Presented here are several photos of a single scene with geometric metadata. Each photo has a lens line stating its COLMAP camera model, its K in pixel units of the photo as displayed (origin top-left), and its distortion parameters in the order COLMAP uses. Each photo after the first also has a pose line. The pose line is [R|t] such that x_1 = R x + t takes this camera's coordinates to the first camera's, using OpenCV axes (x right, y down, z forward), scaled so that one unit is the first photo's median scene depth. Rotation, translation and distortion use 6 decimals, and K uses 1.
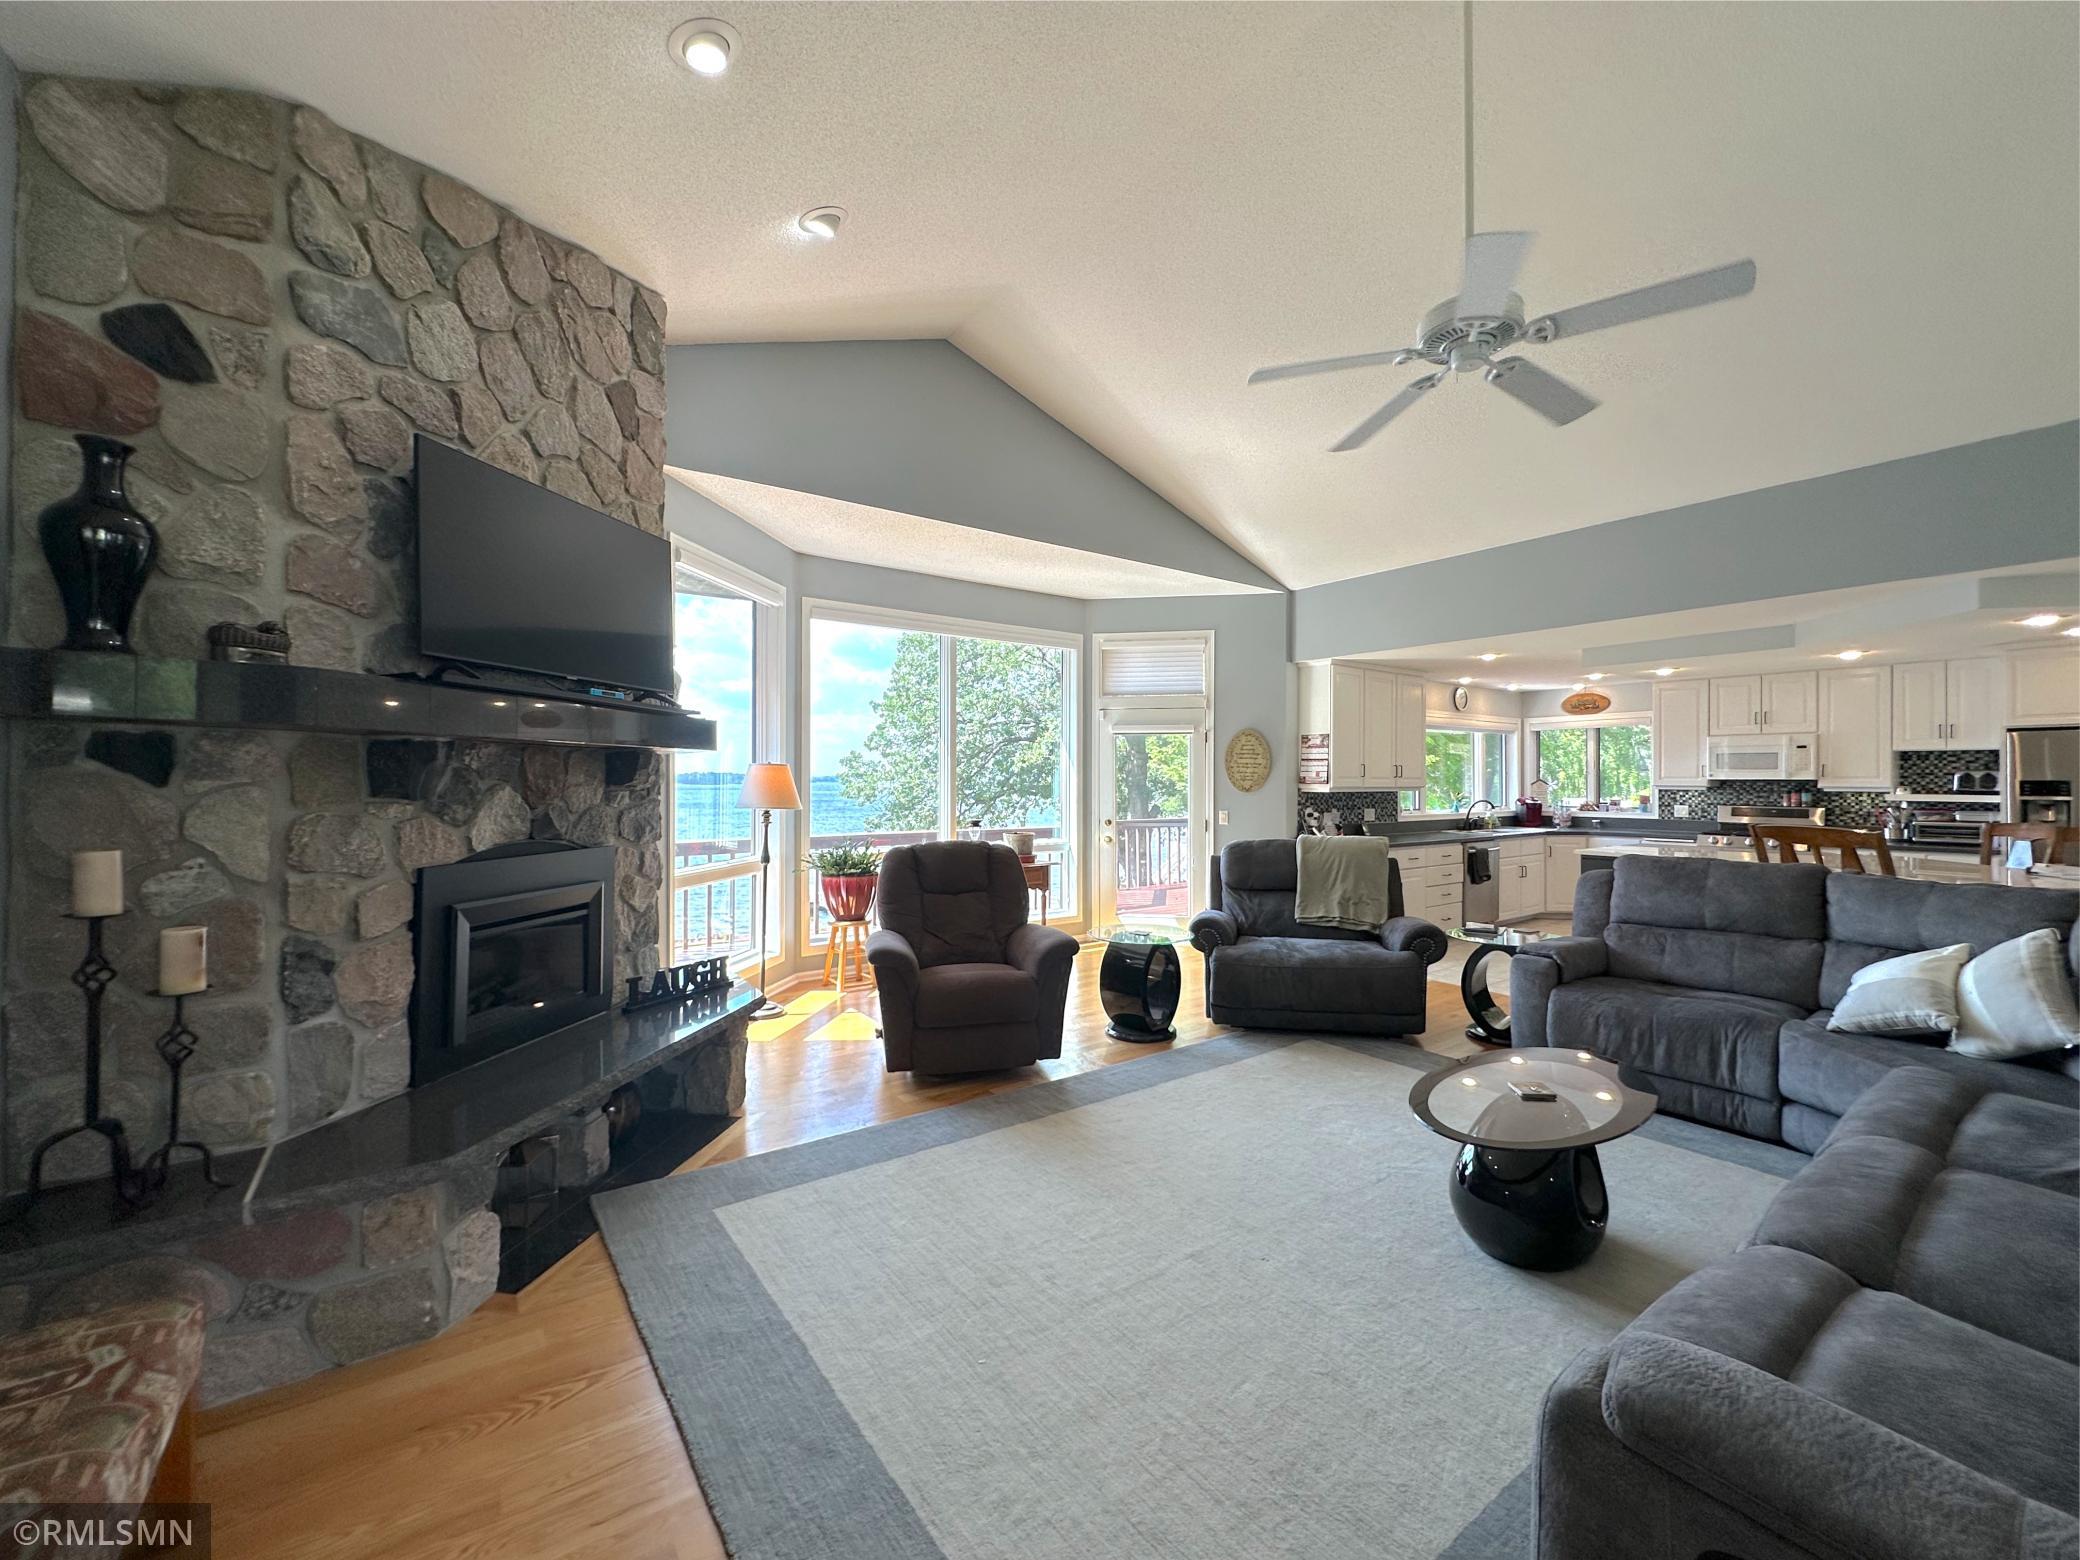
lens RADIAL K [[838.5, 0, 1042.2], [0, 838.5, 782.7], [0, 0, 1]] dist [-0.001098, -0.000288]
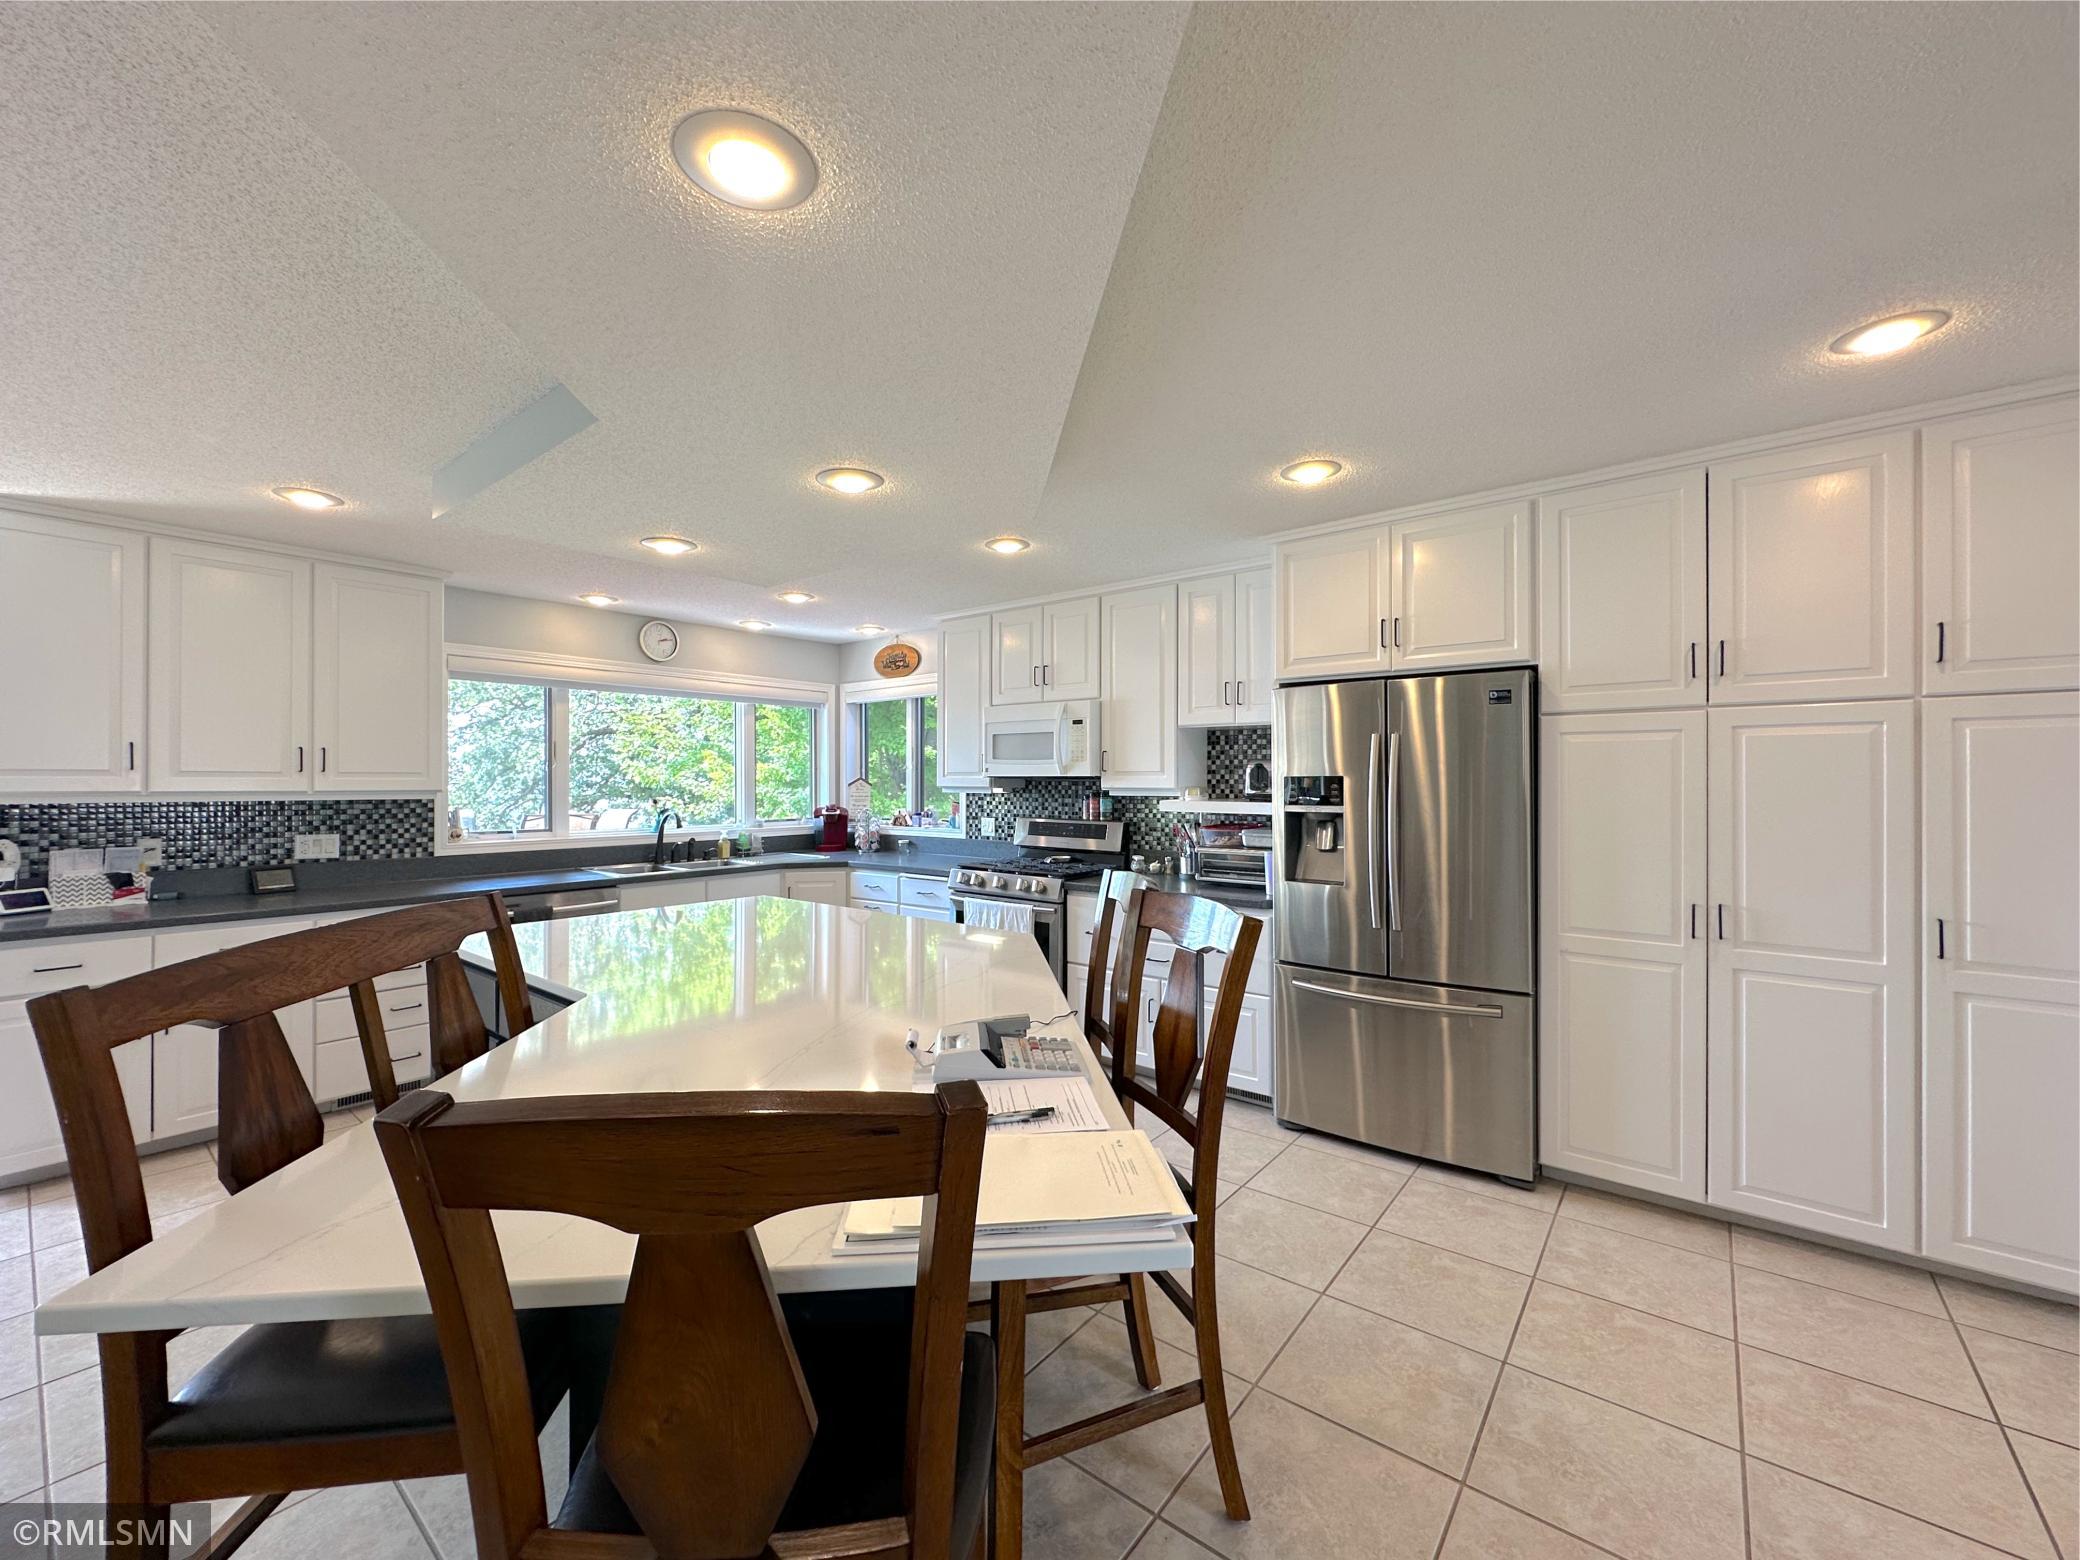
lens RADIAL K [[838.5, 0, 1070.1], [0, 838.5, 784.4], [0, 0, 1]] dist [-0.001098, -0.000288]
pose [[0.958122, -0.001994, 0.286354, 0.707622], [0.001576, 0.999997, 0.001693, 0.001063], [-0.286357, -0.001171, 0.958122, 0.411700]]
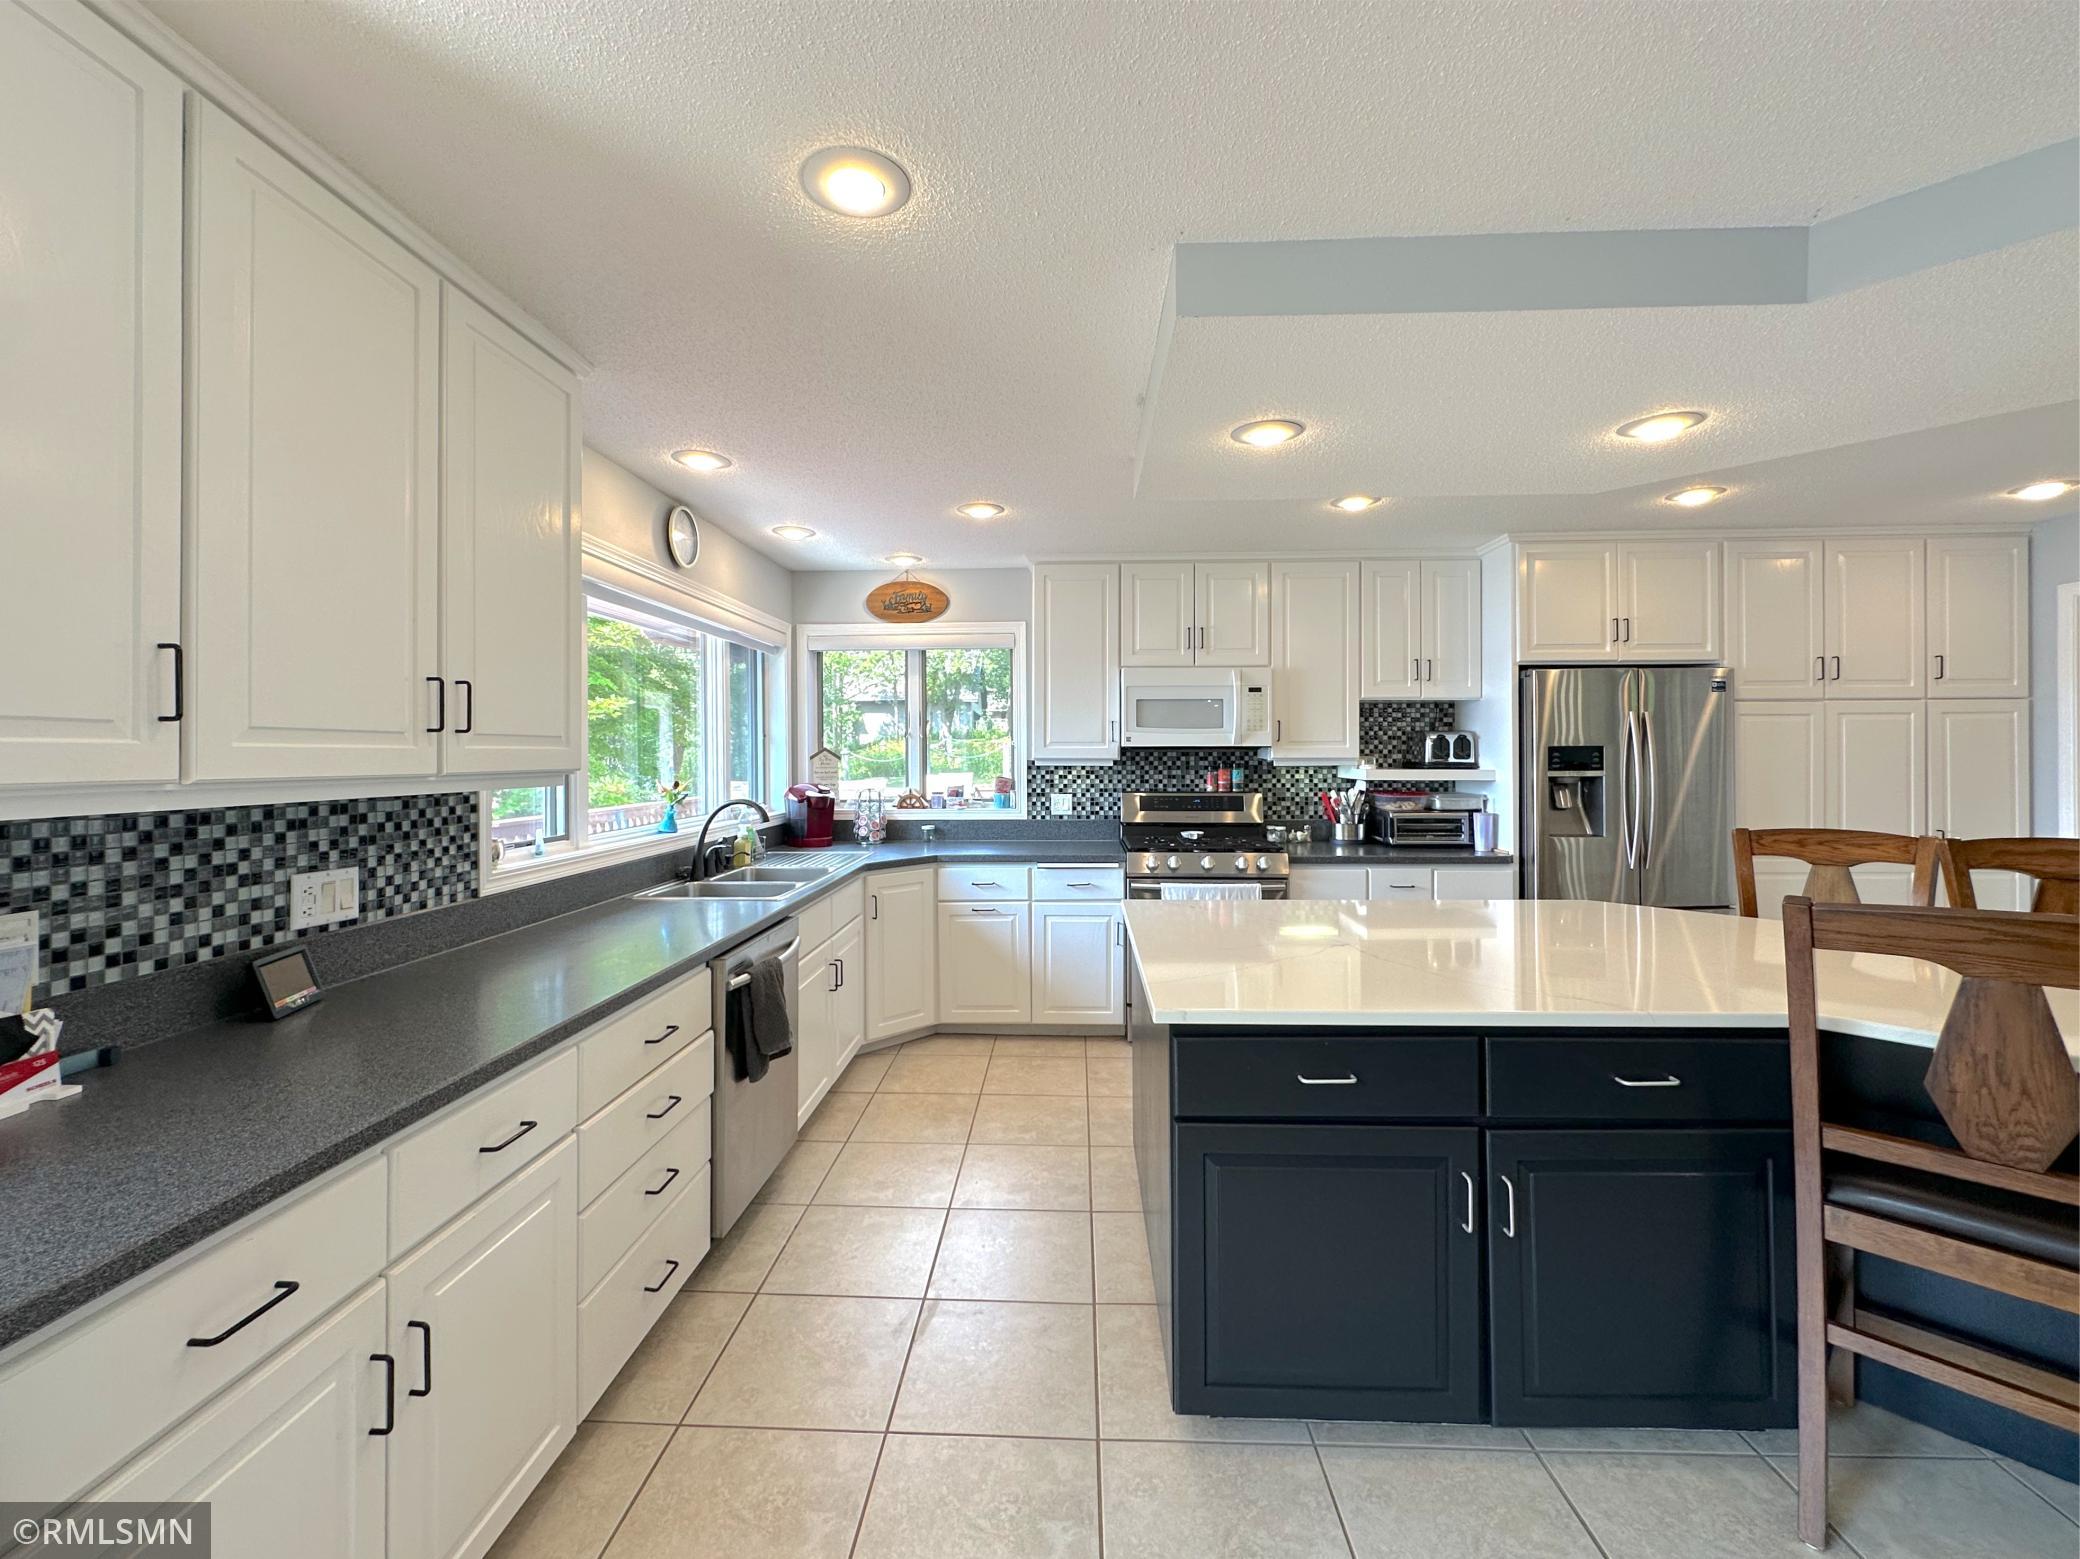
lens RADIAL K [[838.5, 0, 1039.5], [0, 838.5, 759.2], [0, 0, 1]] dist [-0.001098, -0.000288]
pose [[0.610769, -0.008559, 0.791763, 0.345138], [0.006136, 0.999963, 0.006077, 0.000772], [-0.791785, 0.001146, 0.610799, 0.740902]]
